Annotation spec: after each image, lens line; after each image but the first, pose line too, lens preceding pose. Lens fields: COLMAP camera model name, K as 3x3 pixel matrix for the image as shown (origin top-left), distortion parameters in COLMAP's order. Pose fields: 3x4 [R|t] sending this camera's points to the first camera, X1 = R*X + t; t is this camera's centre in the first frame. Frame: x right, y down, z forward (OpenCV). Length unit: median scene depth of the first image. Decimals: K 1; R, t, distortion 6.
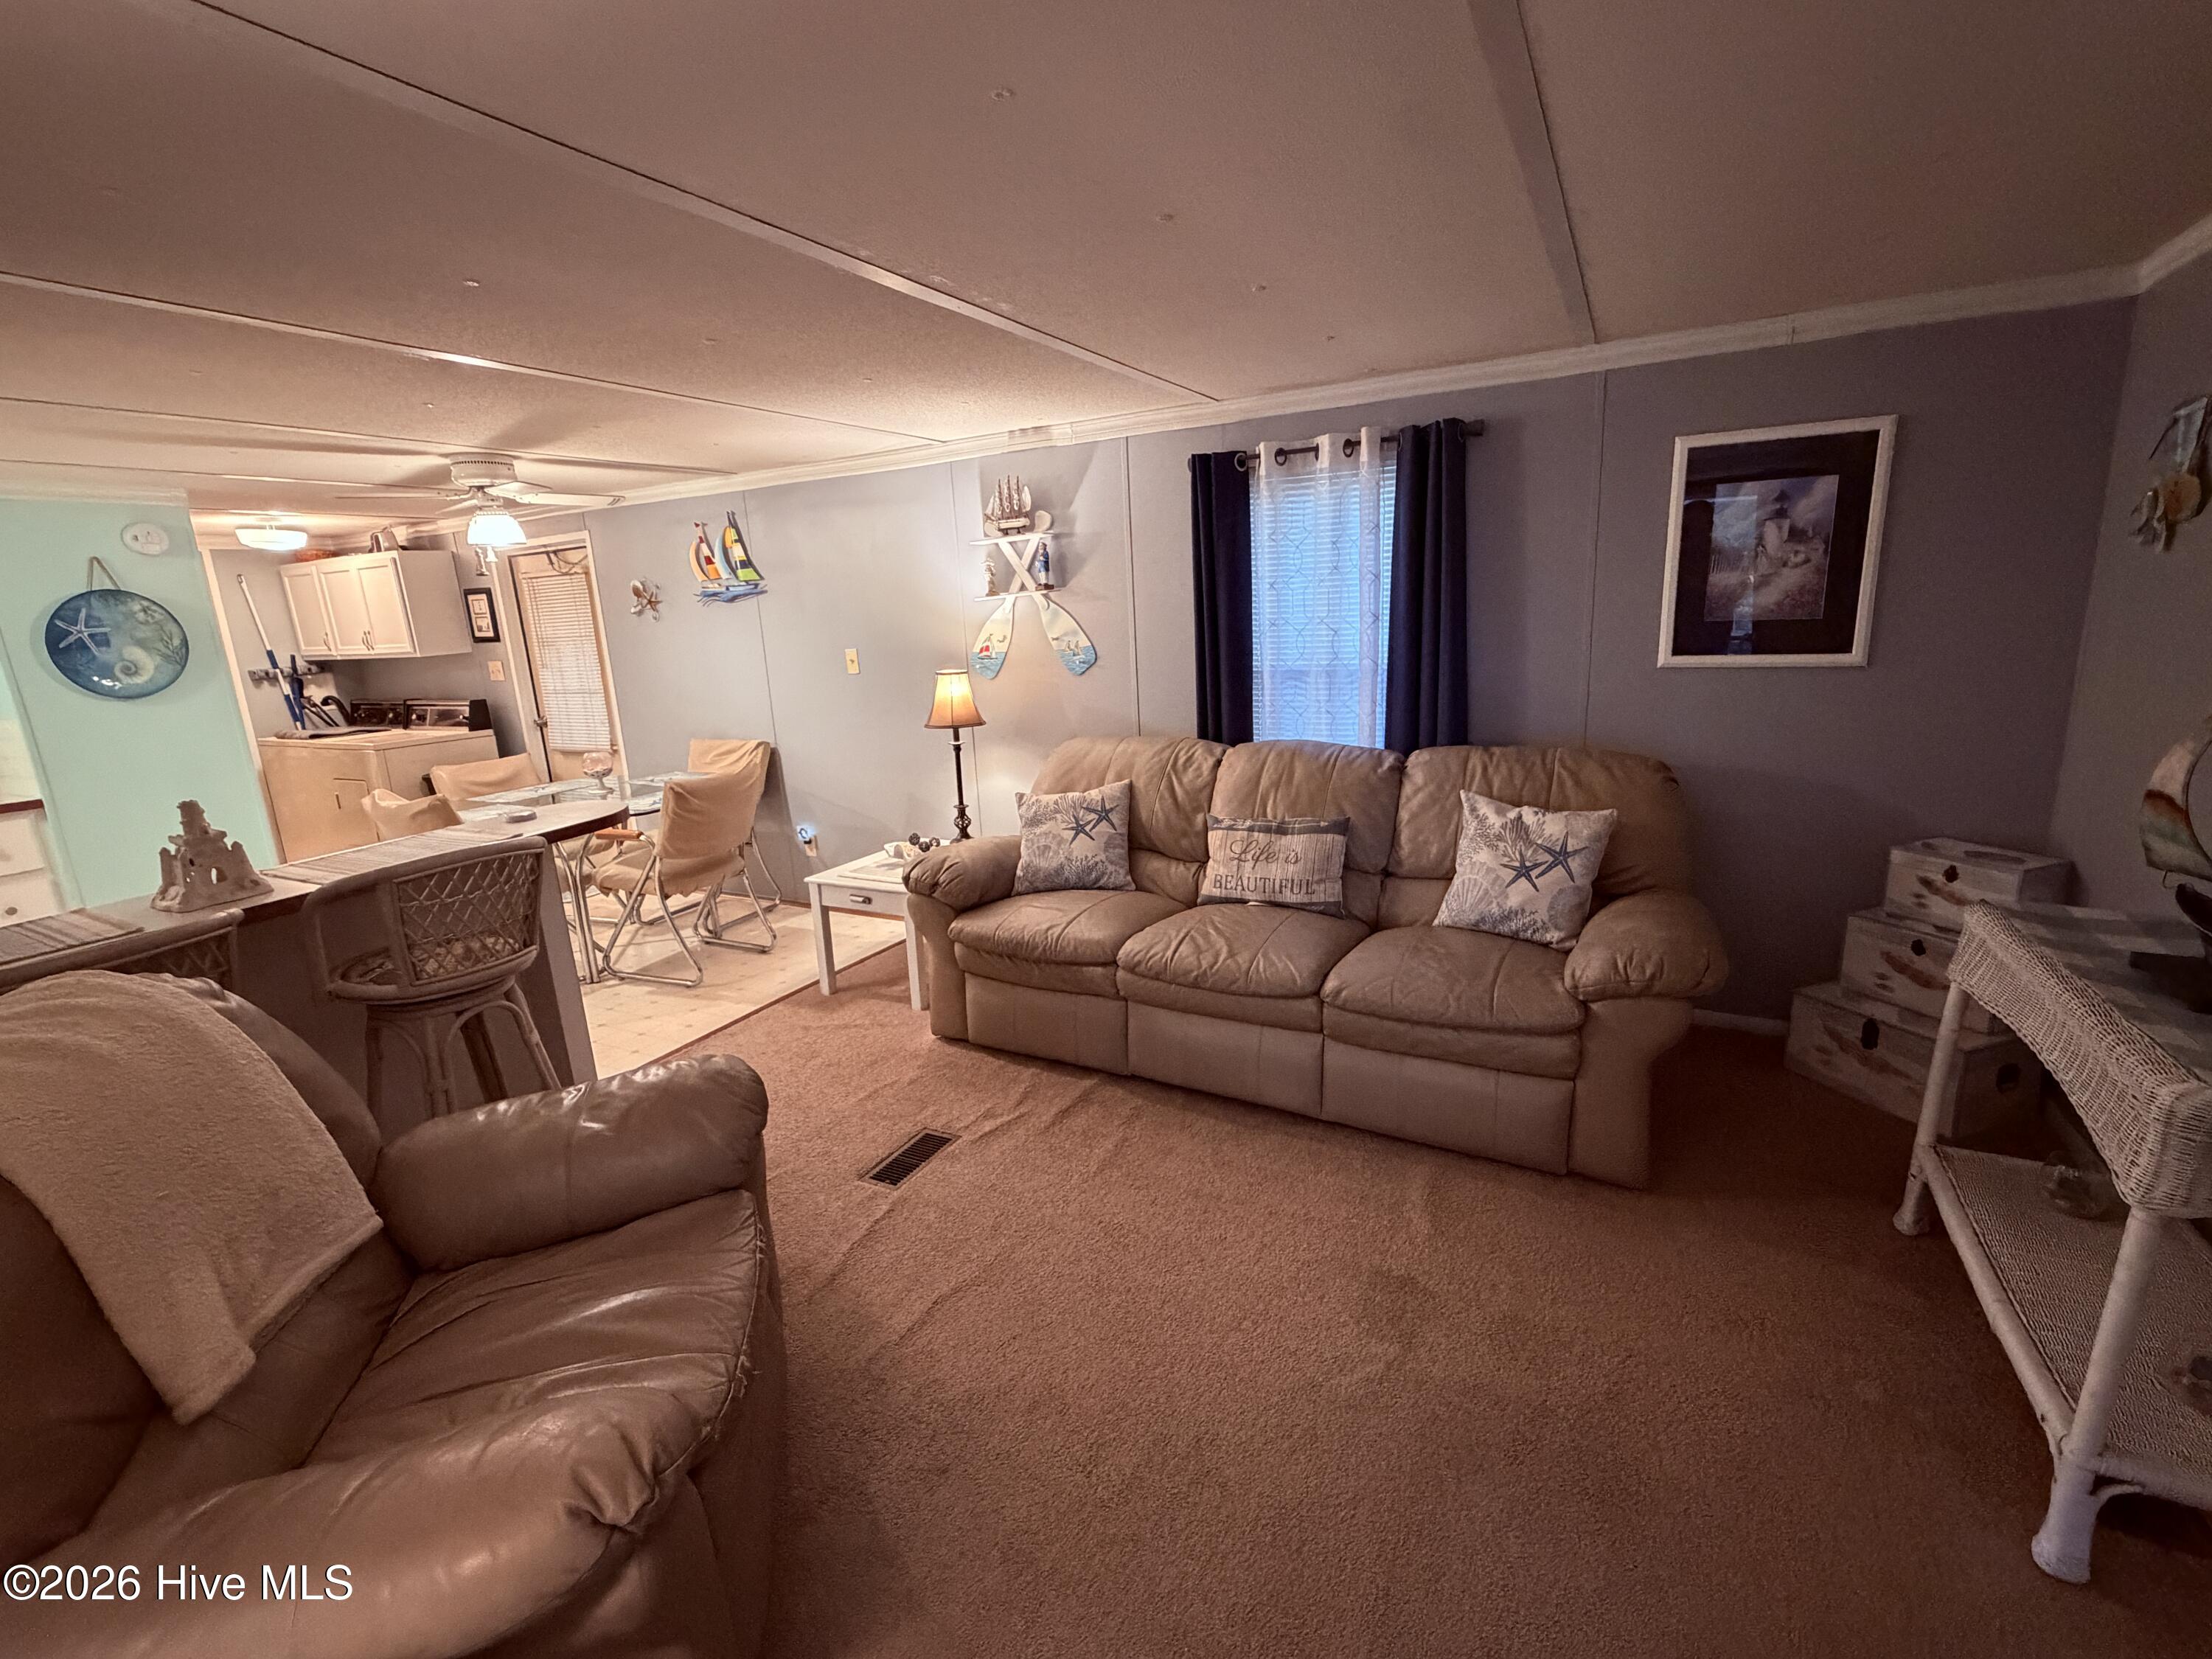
lens RADIAL K [[986.0, 0, 1106.0], [0, 986.0, 829.5], [0, 0, 1]] dist [0.005870, -0.000119]
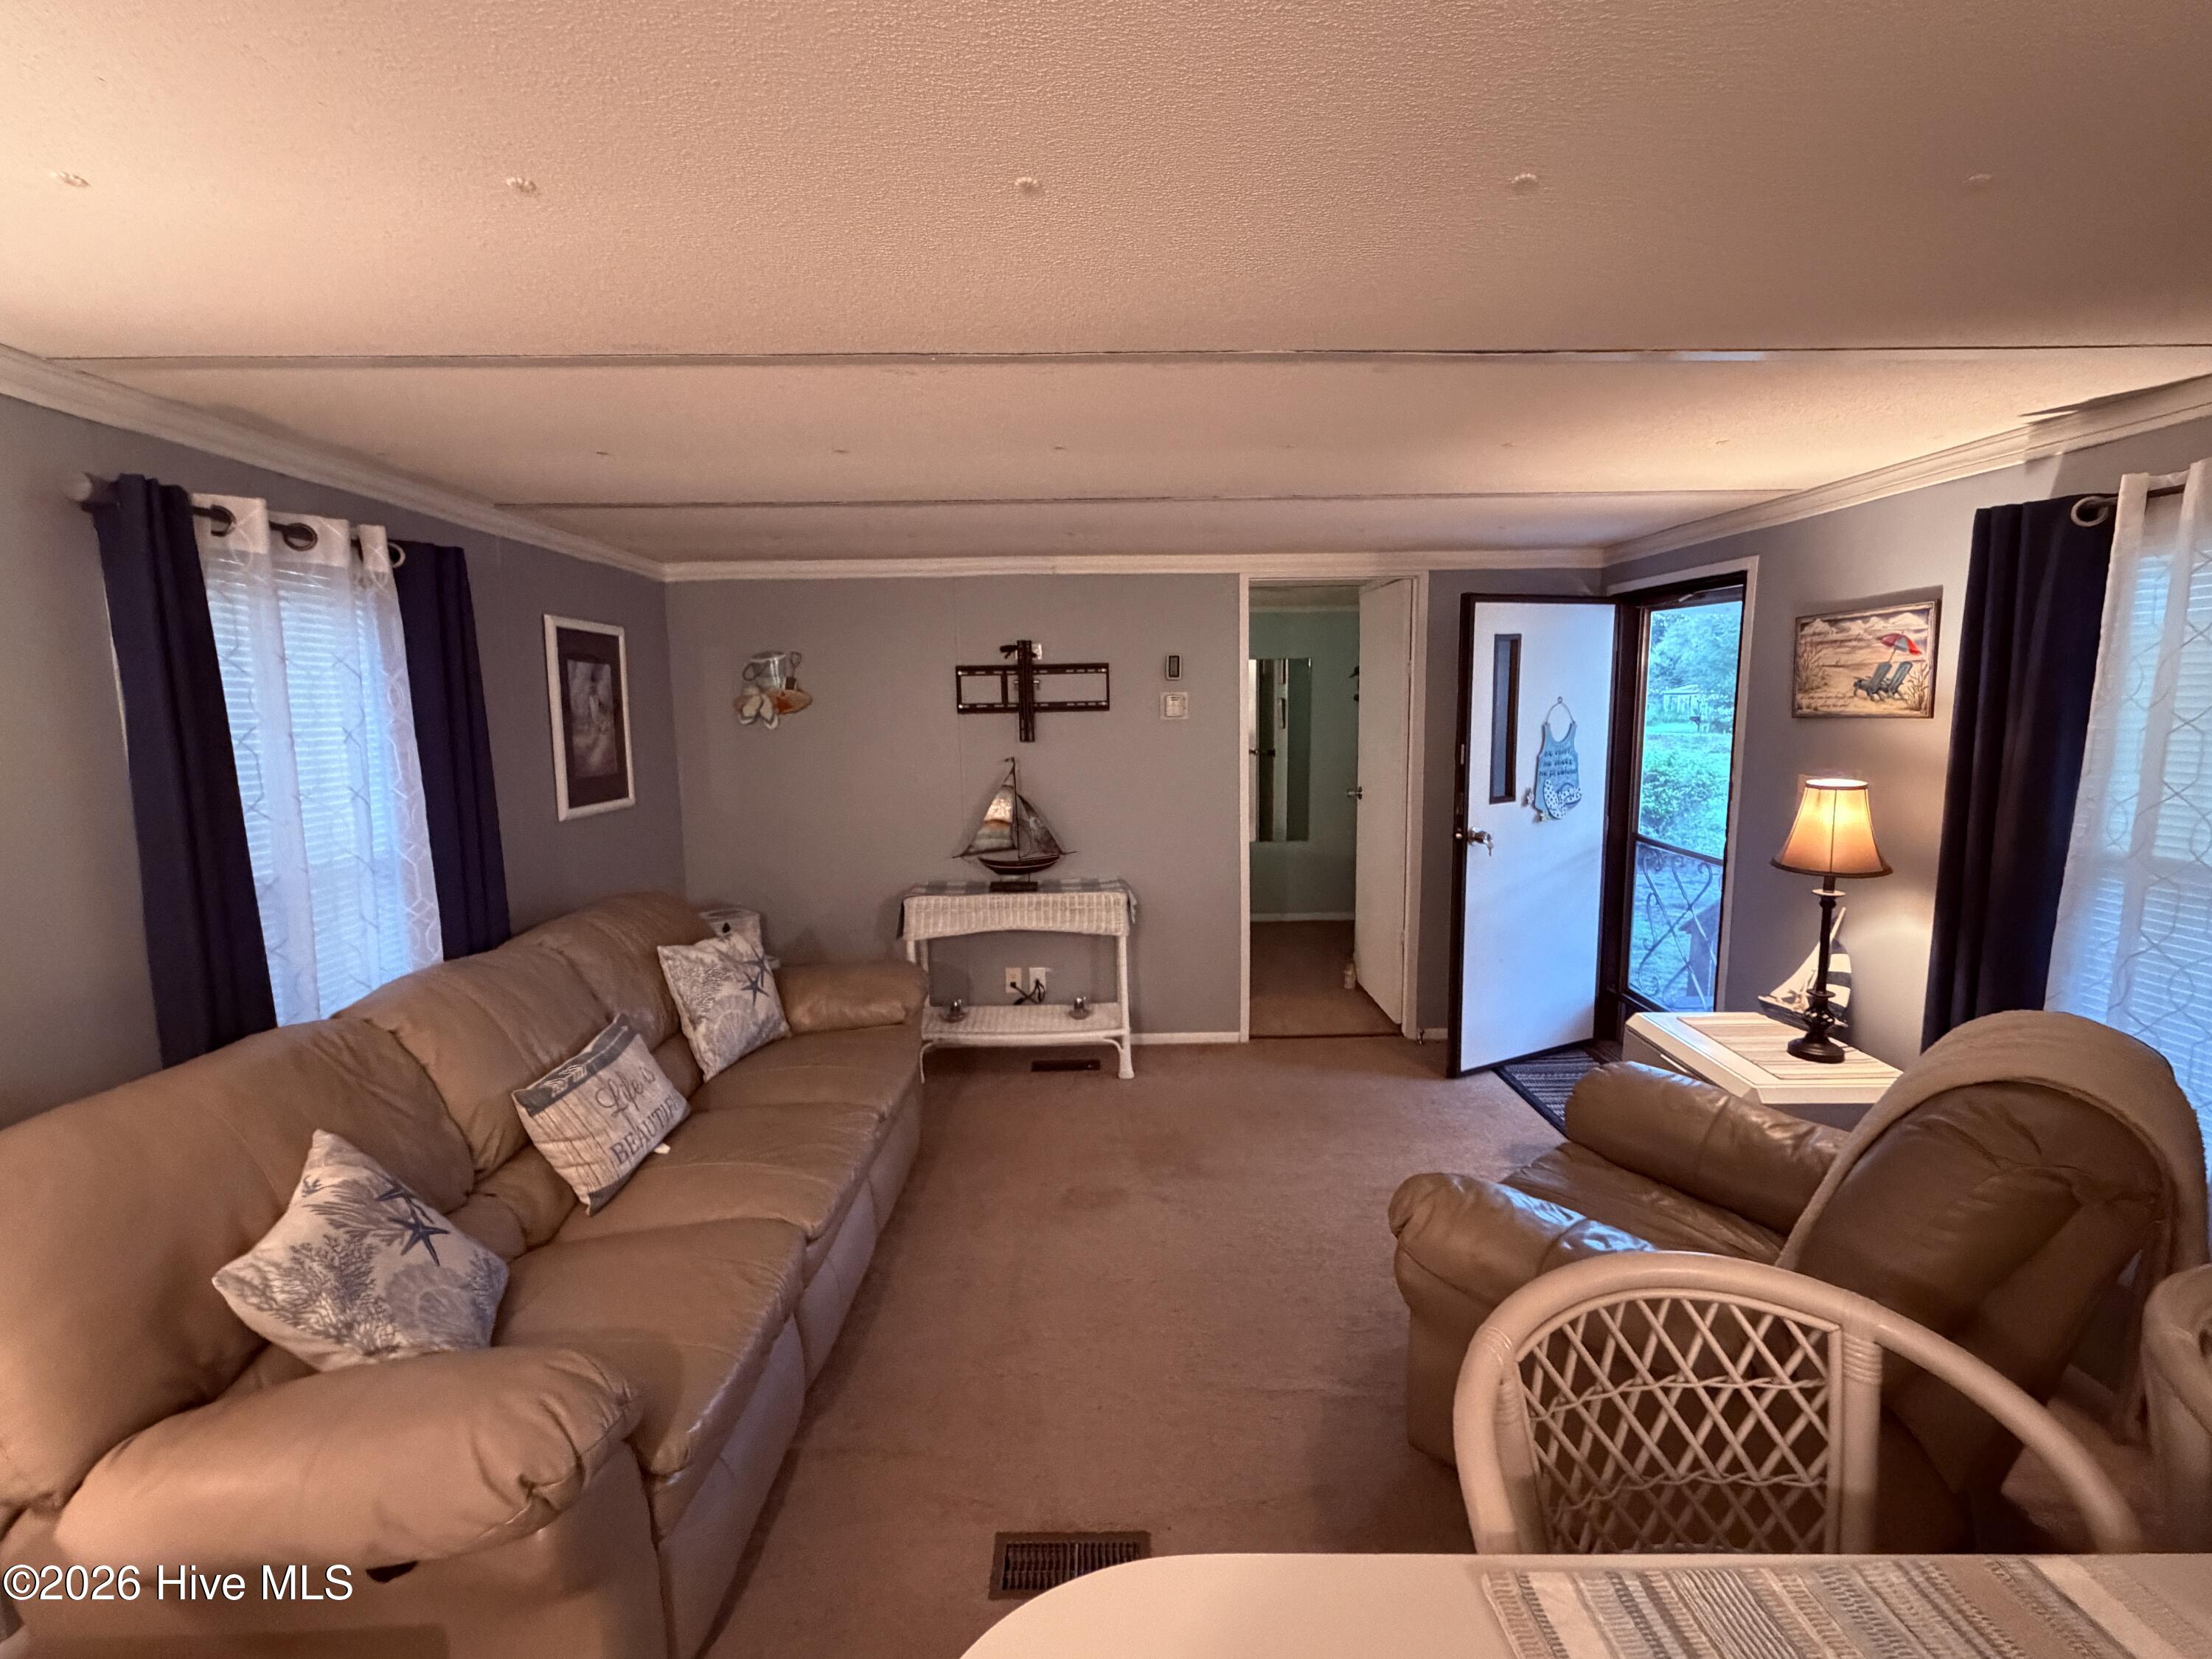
lens RADIAL K [[985.9, 0, 1101.3], [0, 985.9, 828.1], [0, 0, 1]] dist [-0.000074, -0.000076]
pose [[-0.489668, -0.051754, 0.870372, -0.533594], [0.233998, 0.953816, 0.188363, -0.179743], [-0.839923, 0.295901, -0.454942, 0.809966]]
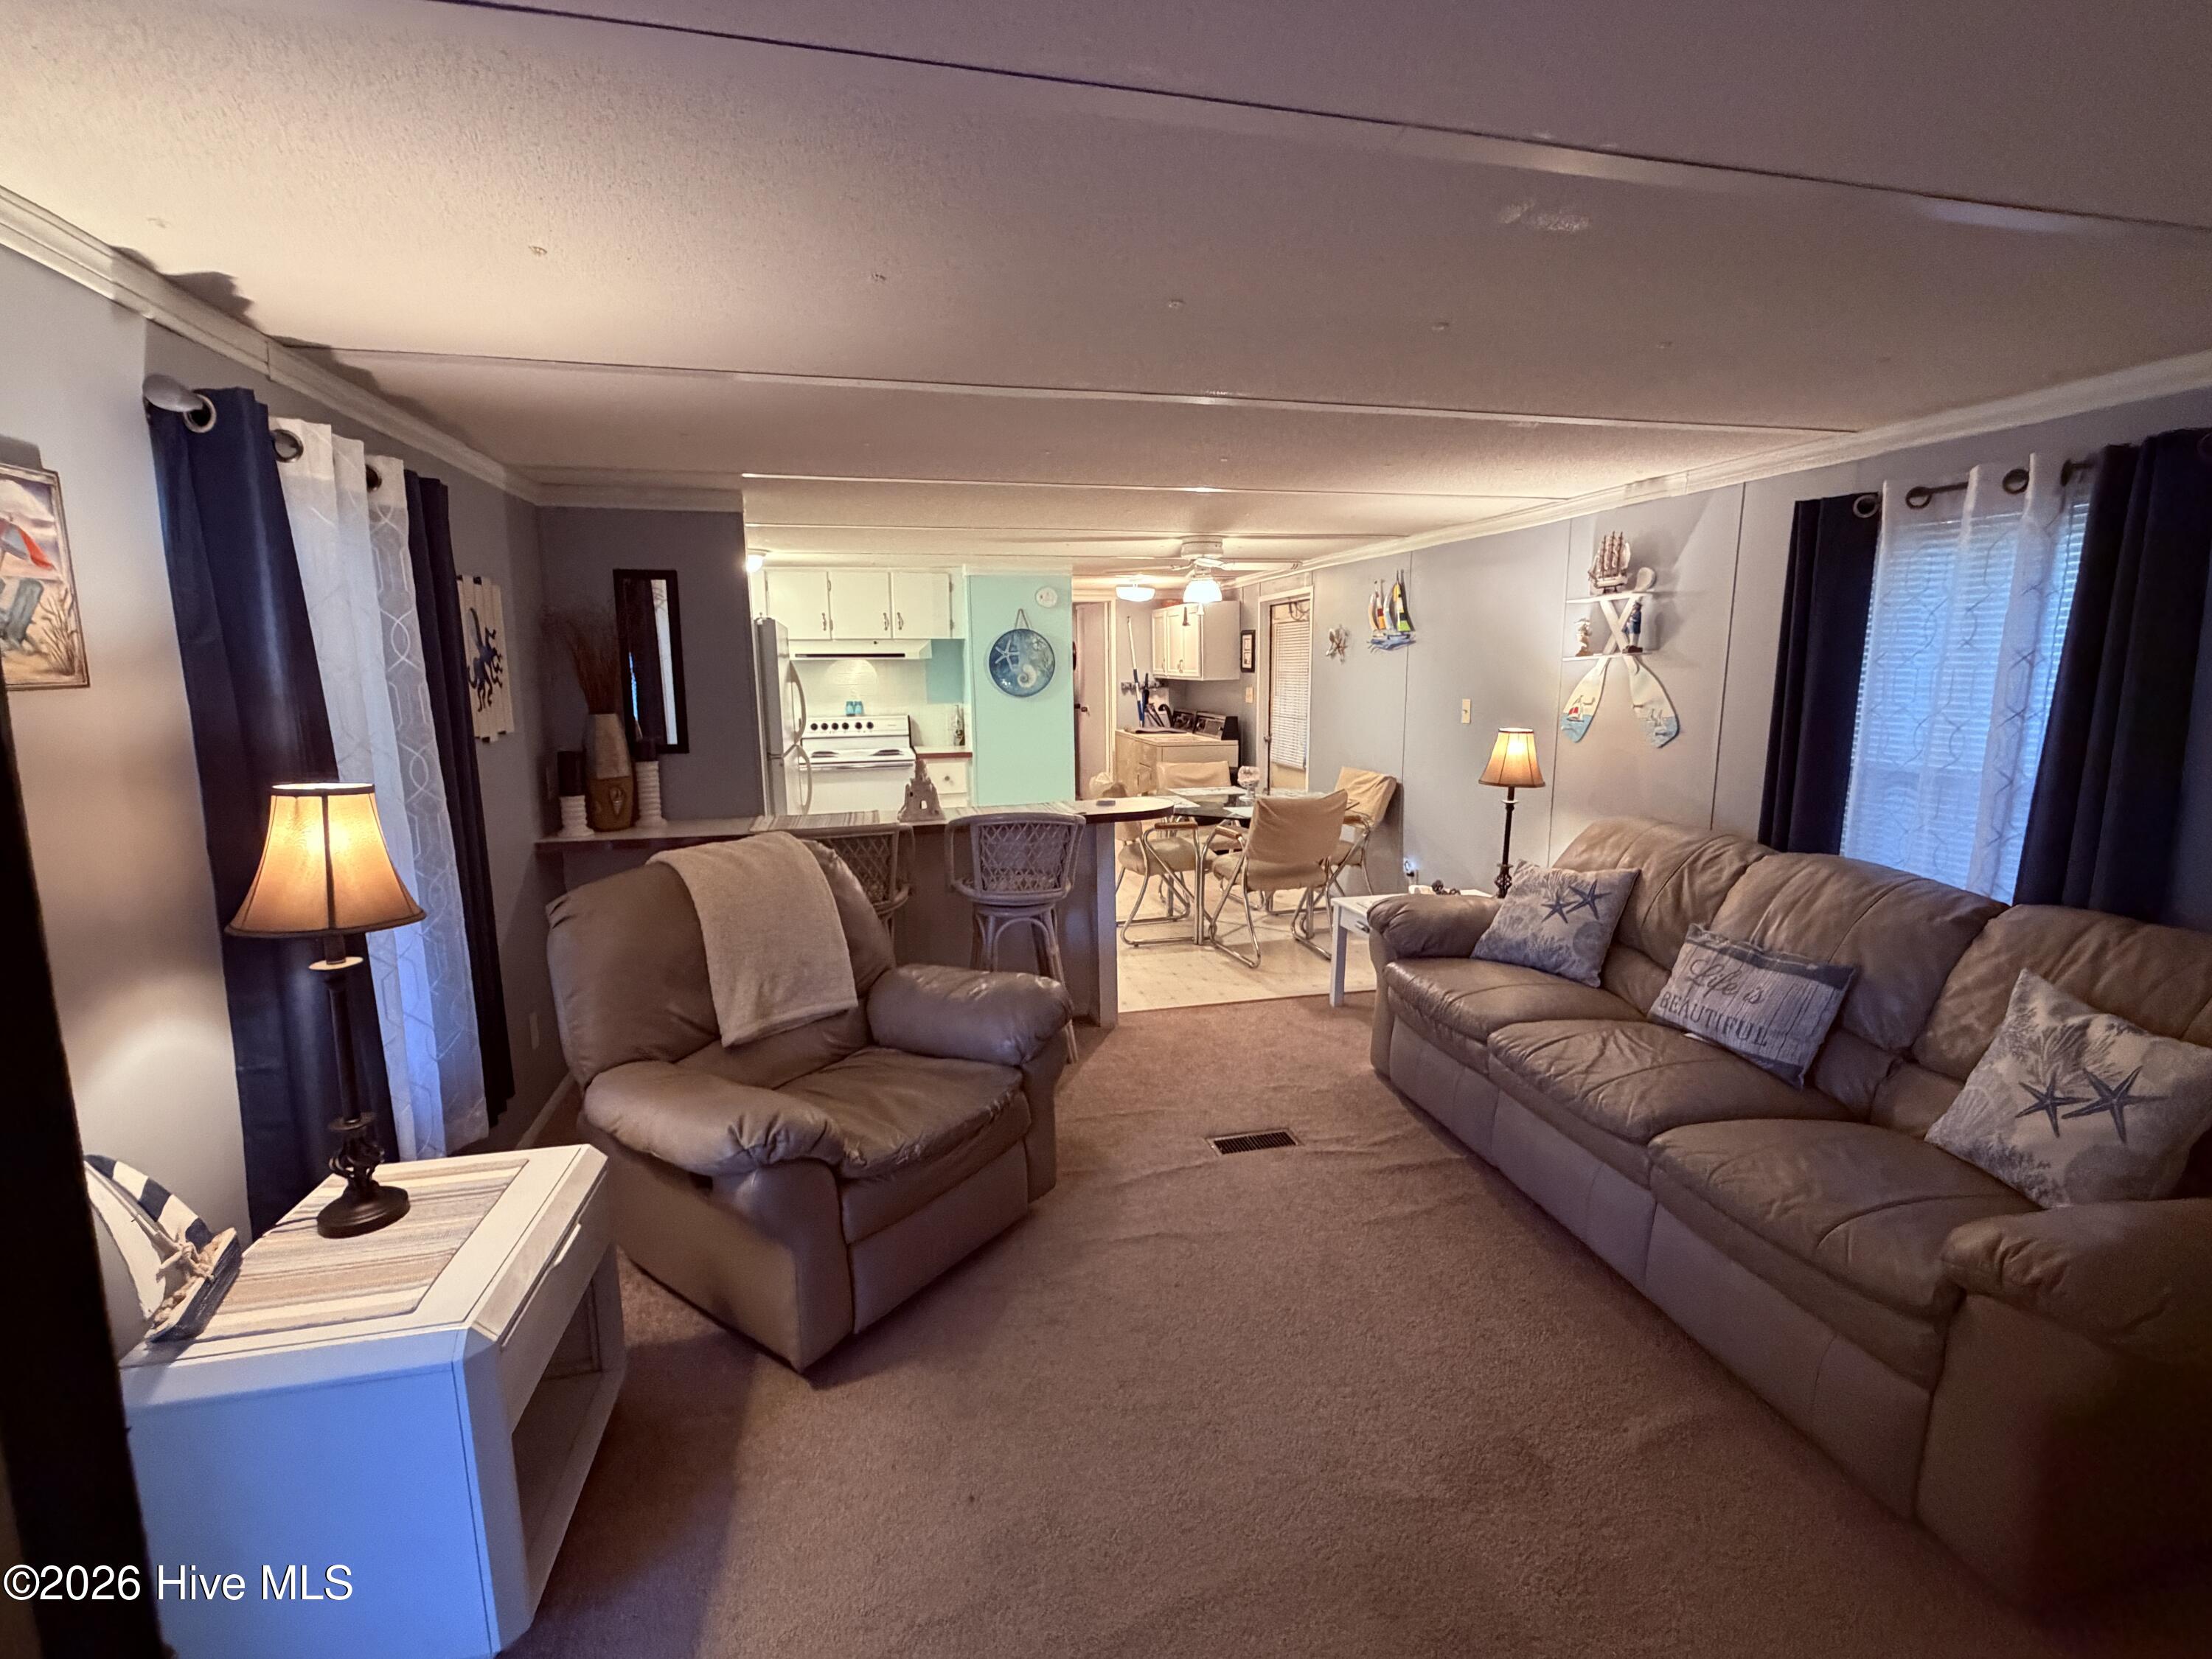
lens RADIAL K [[986.0, 0, 1106.0], [0, 986.0, 829.5], [0, 0, 1]] dist [0.005870, -0.000119]
pose [[0.665580, 0.172311, -0.726163, 0.326861], [-0.195809, 0.979215, 0.052885, -0.036193], [0.720182, 0.106990, 0.685486, 0.034900]]
